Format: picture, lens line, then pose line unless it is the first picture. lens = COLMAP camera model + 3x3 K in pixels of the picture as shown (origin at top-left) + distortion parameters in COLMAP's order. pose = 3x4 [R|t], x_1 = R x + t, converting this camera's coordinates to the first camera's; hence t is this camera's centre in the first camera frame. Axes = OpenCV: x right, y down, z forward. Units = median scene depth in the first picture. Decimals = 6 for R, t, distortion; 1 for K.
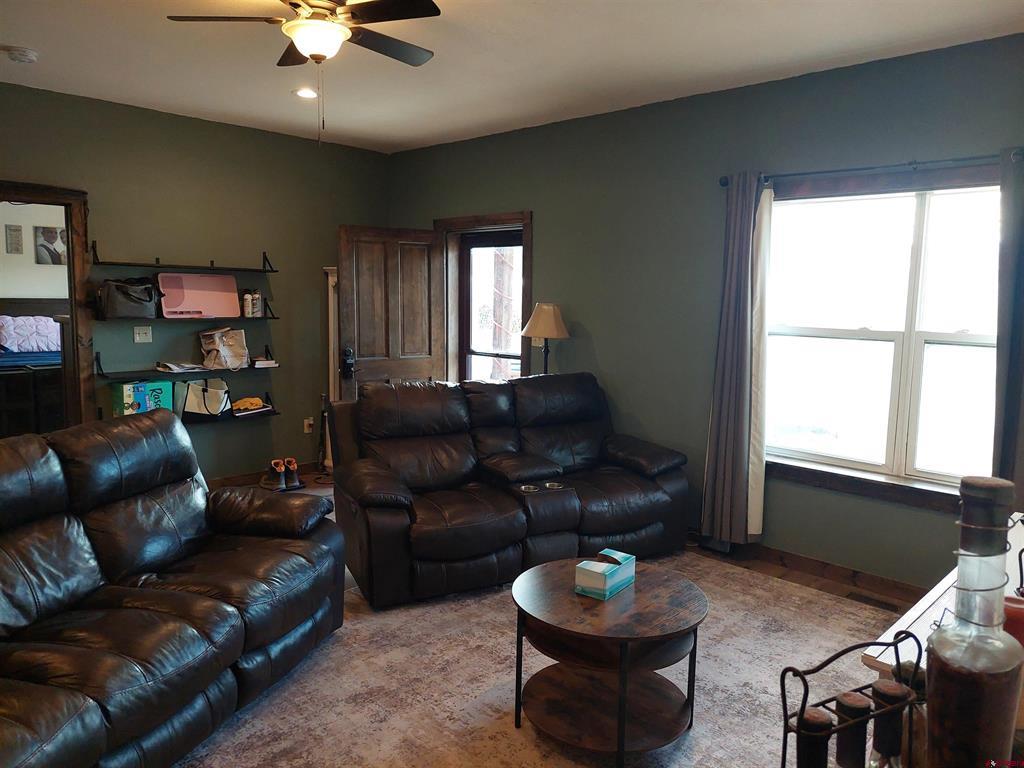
lens RADIAL K [[734.4, 0, 506.7], [0, 734.4, 385.4], [0, 0, 1]] dist [0.100592, -0.137359]
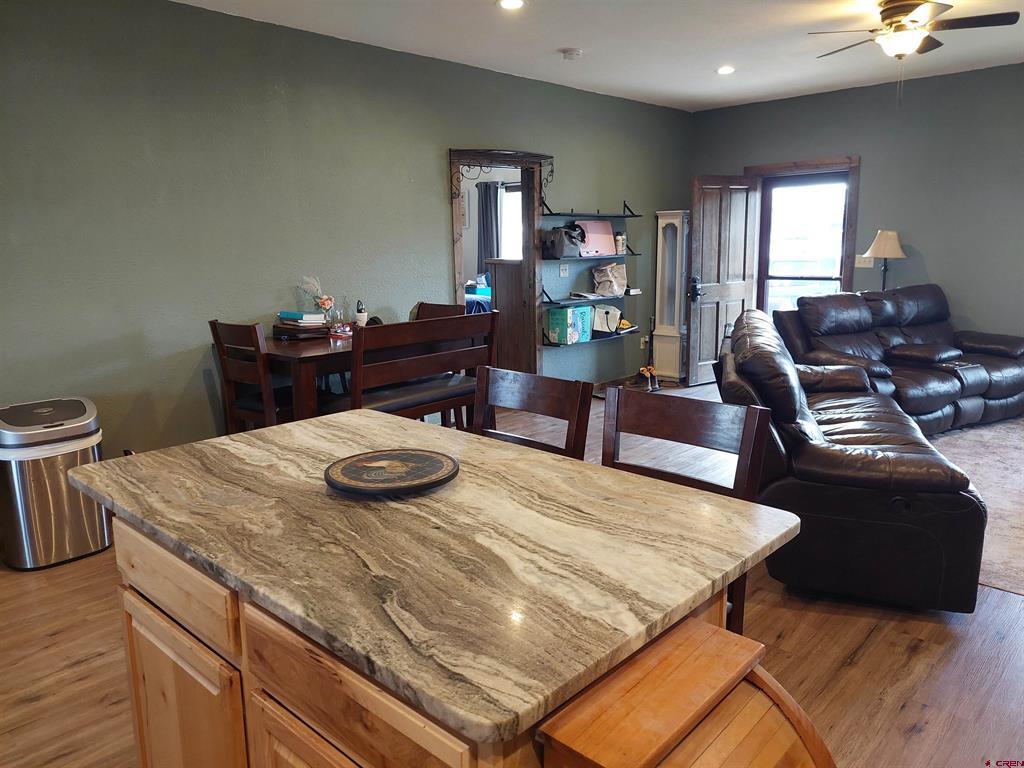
lens RADIAL K [[734.4, 0, 506.7], [0, 734.4, 385.4], [0, 0, 1]] dist [0.100592, -0.137359]
pose [[0.999144, -0.040493, 0.008454, -0.576362], [0.039821, 0.996858, 0.068474, 0.036407], [-0.011200, -0.068079, 0.997617, -0.261138]]
